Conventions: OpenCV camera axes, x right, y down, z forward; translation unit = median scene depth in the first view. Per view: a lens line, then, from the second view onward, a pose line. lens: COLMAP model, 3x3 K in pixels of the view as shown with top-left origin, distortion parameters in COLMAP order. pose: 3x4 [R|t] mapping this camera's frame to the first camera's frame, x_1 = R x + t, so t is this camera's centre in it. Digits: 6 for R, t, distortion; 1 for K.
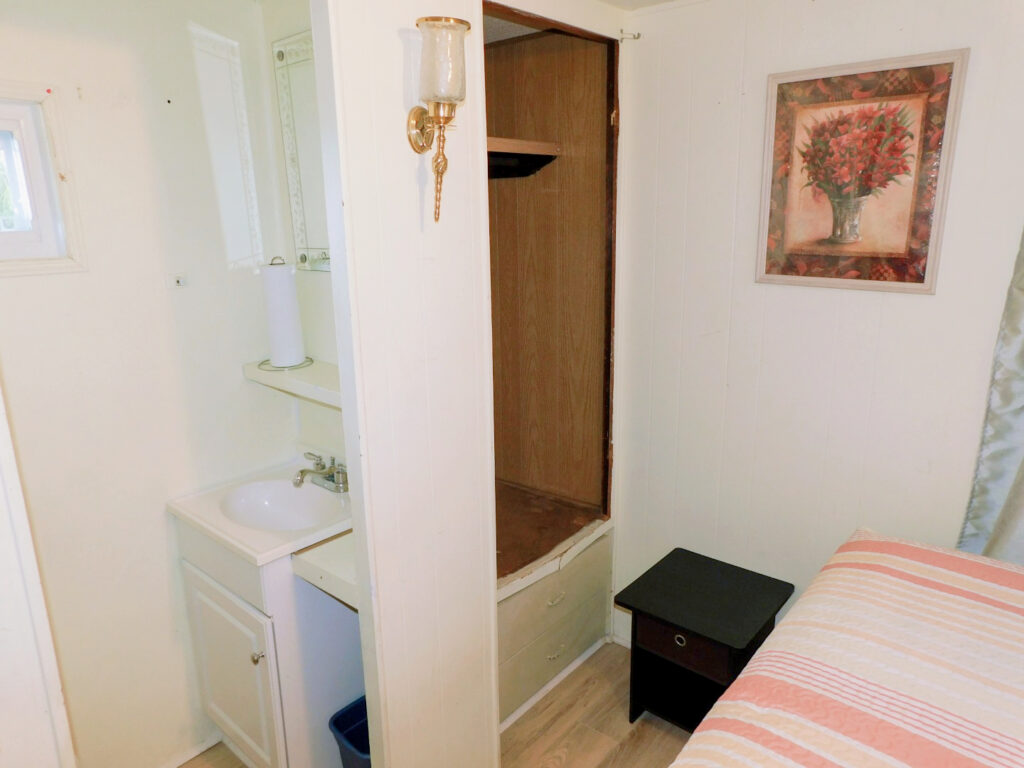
lens RADIAL K [[677.7, 0, 512.0], [0, 677.7, 384.0], [0, 0, 1]] dist [-0.043309, -0.000212]
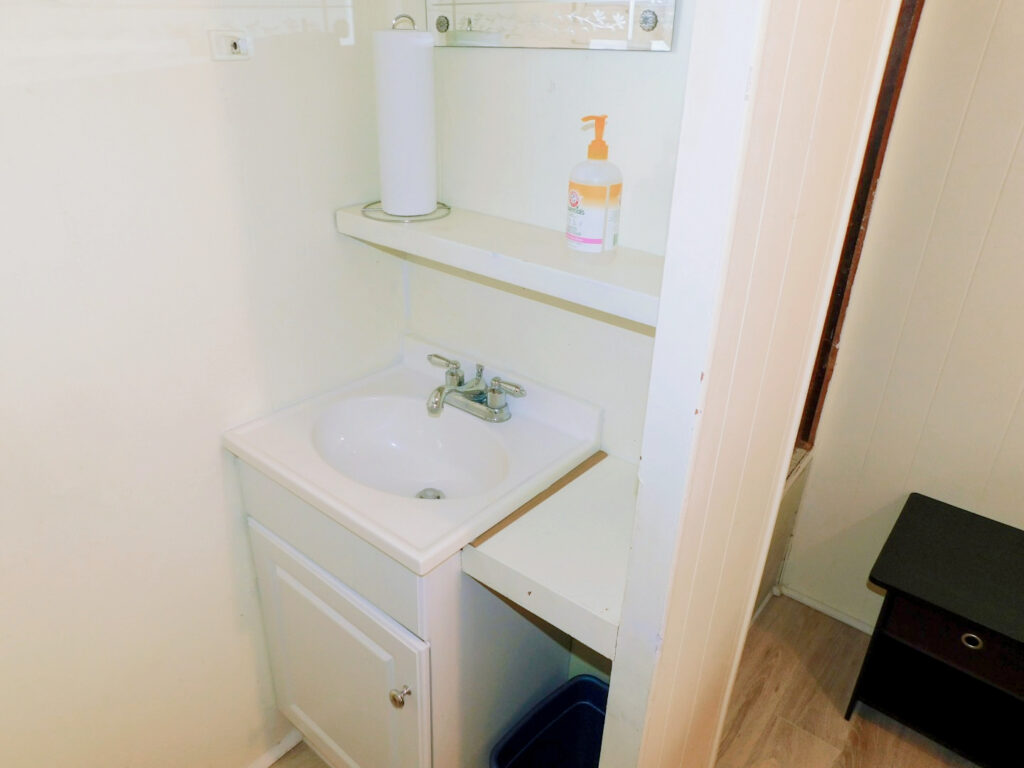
lens RADIAL K [[692.4, 0, 517.1], [0, 692.4, 375.7], [0, 0, 1]] dist [-0.060388, 0.061256]
pose [[0.997384, 0.035511, 0.062955, -0.271304], [-0.047556, 0.978318, 0.201575, -0.014584], [-0.054432, -0.204042, 0.977448, 0.360850]]
